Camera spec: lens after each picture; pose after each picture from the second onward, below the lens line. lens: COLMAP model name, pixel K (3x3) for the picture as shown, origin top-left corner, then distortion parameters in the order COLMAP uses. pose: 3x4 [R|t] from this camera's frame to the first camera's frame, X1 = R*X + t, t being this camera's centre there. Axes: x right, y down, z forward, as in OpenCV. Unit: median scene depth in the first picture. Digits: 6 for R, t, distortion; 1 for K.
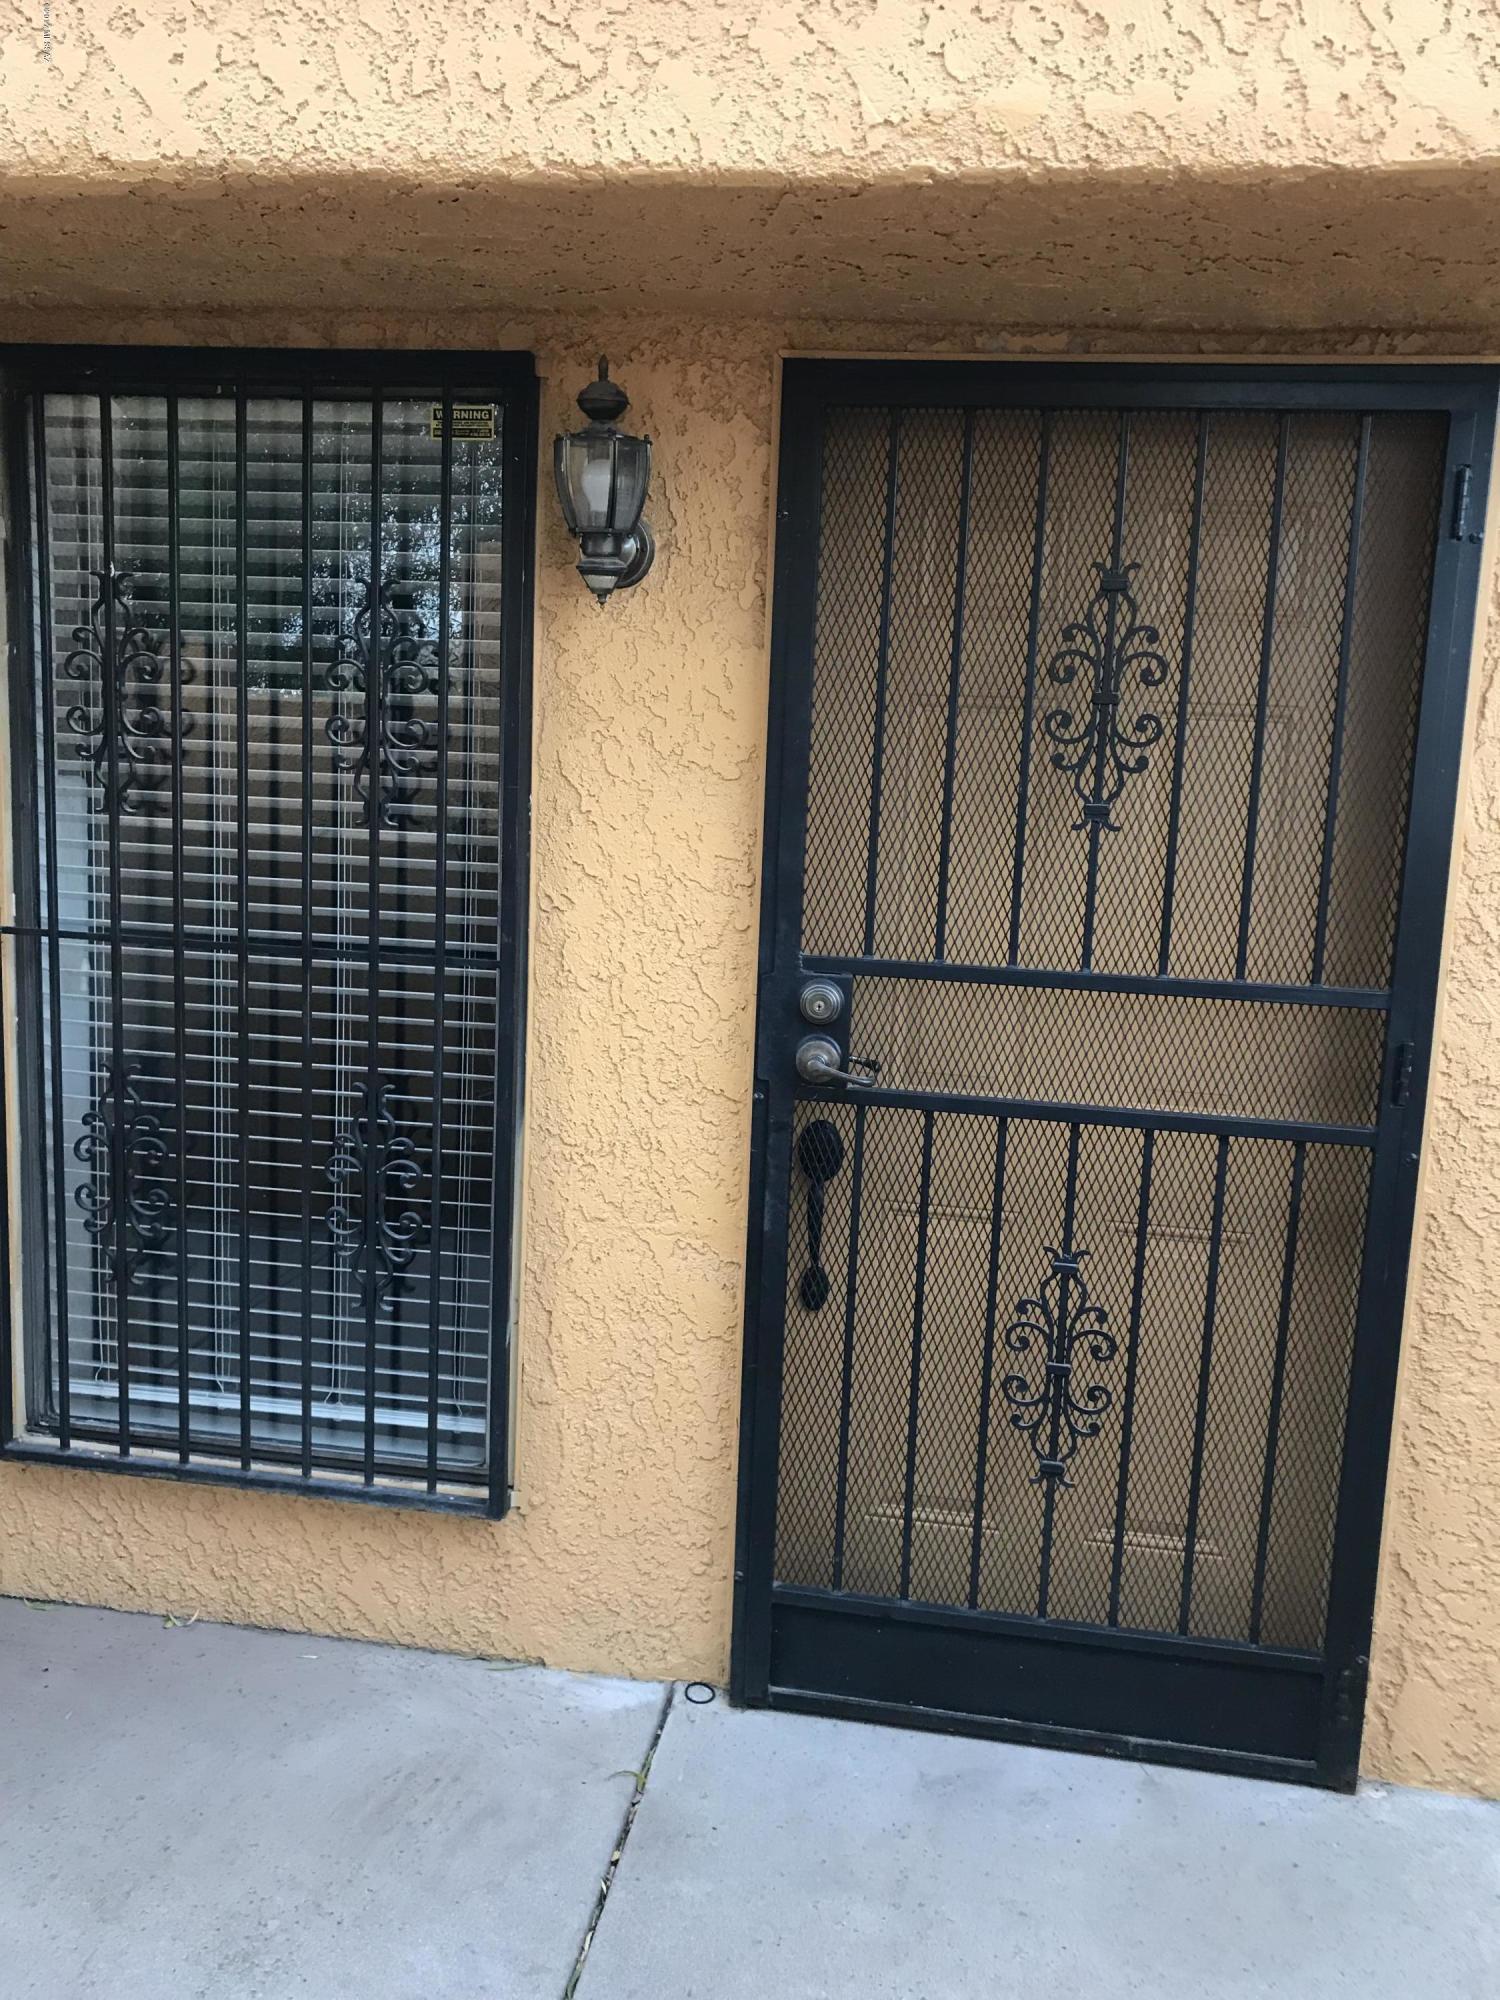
lens RADIAL K [[1647.6, 0, 749.6], [0, 1647.6, 995.1], [0, 0, 1]] dist [0.047491, -0.045050]
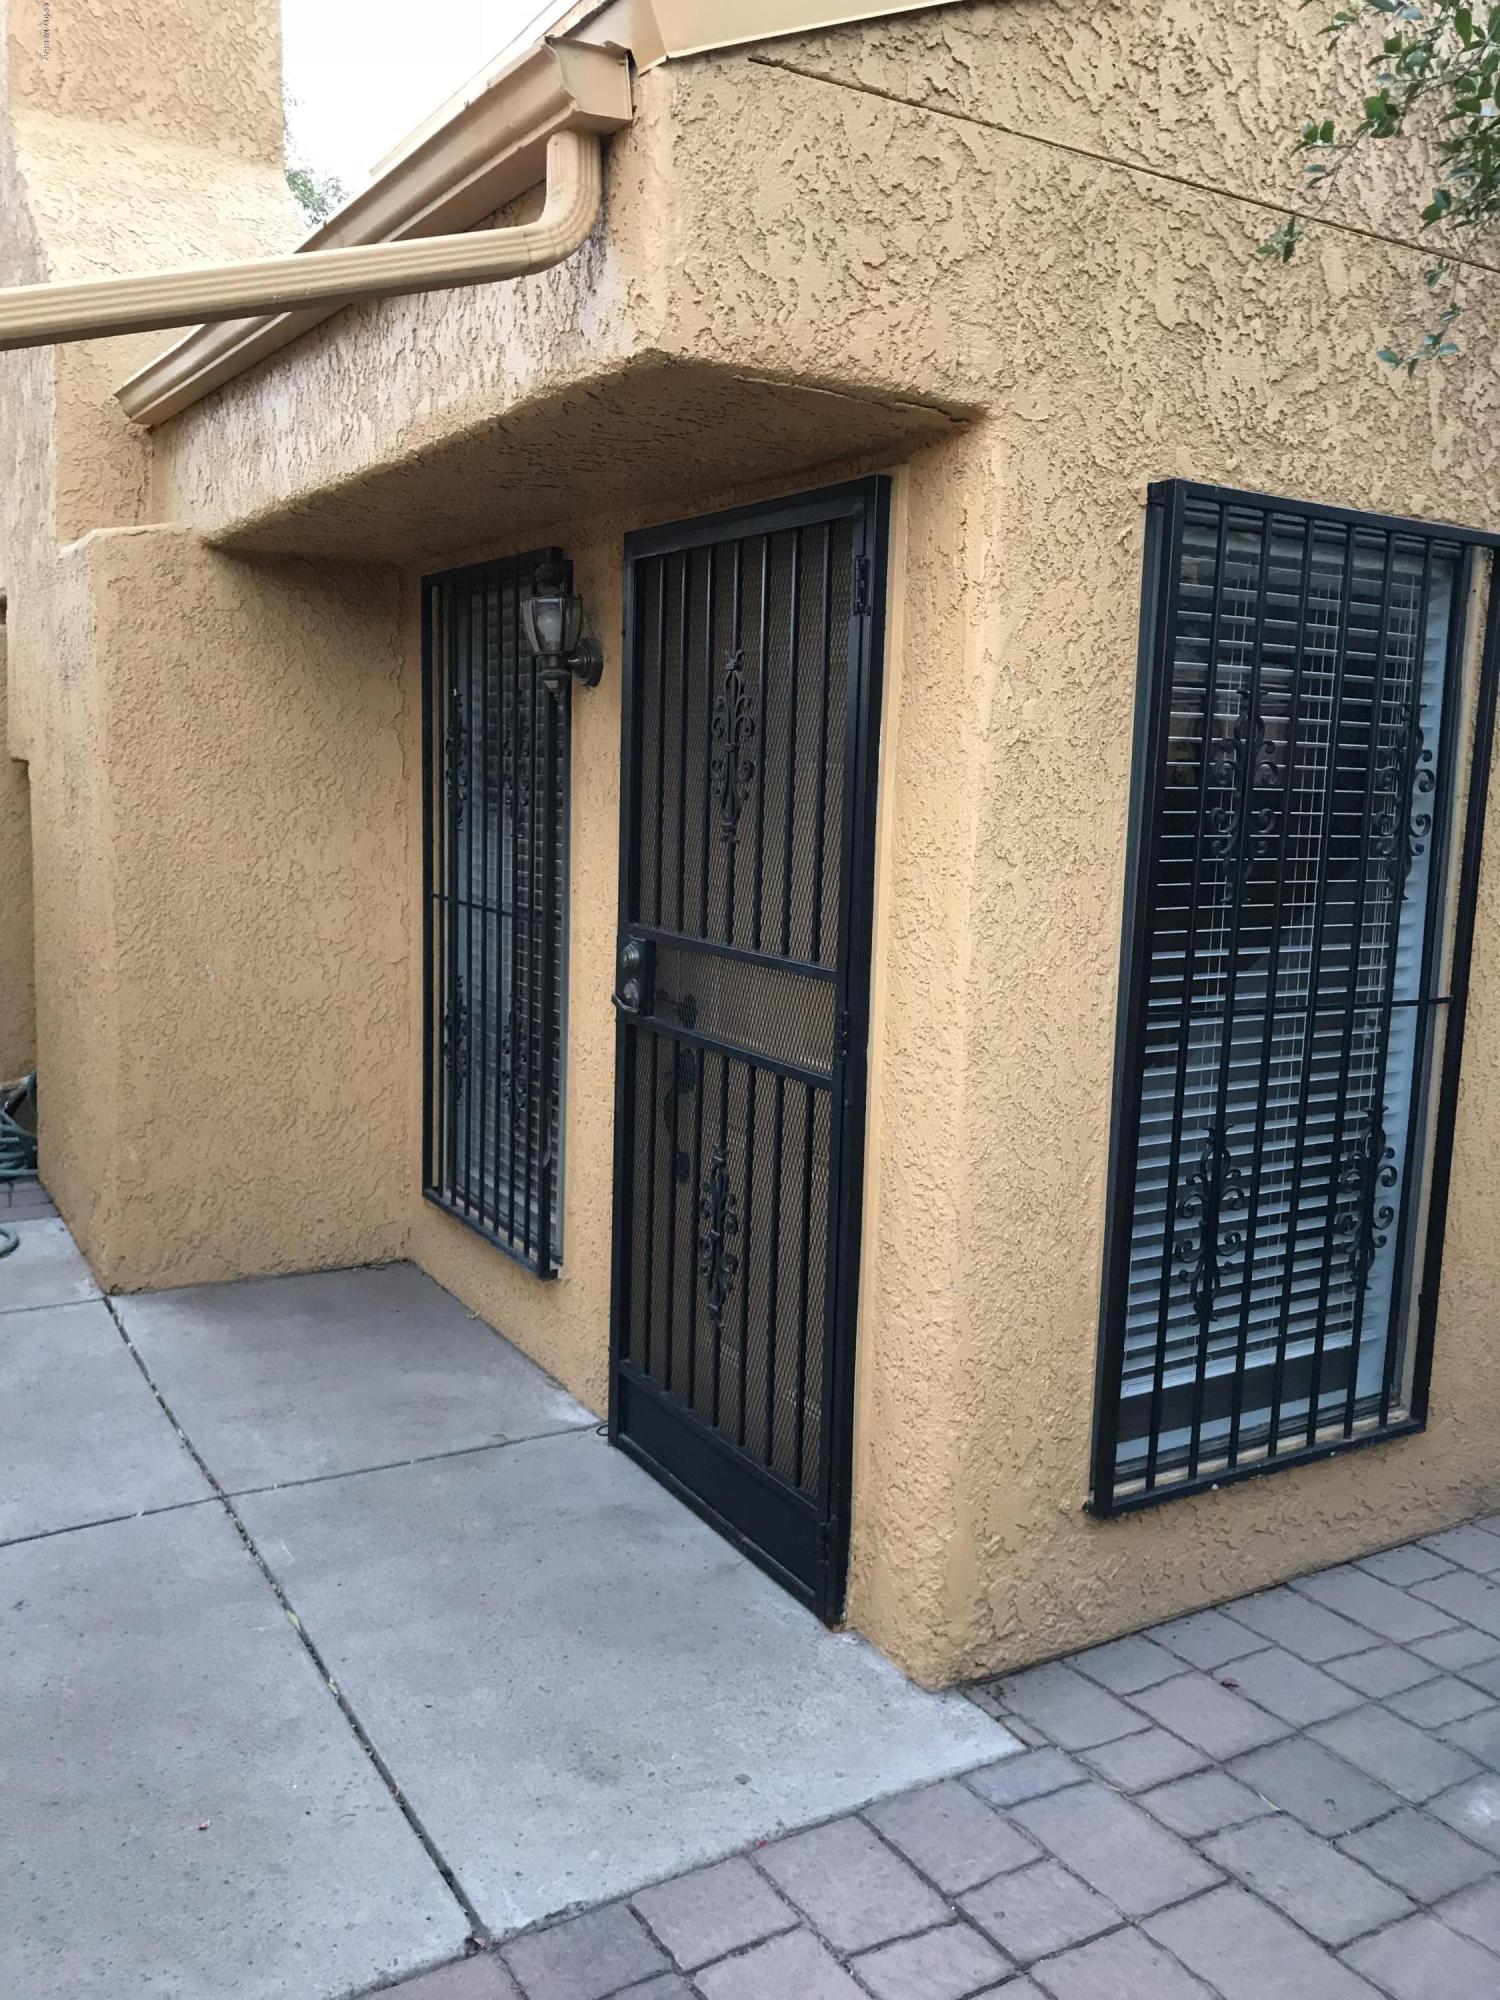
lens RADIAL K [[1647.6, 0, 745.7], [0, 1647.6, 987.4], [0, 0, 1]] dist [0.047491, -0.045050]
pose [[0.647779, 0.088299, -0.756694, 1.202556], [-0.133046, 0.991108, 0.001757, 0.014903], [0.750121, 0.099537, 0.653767, 0.107034]]
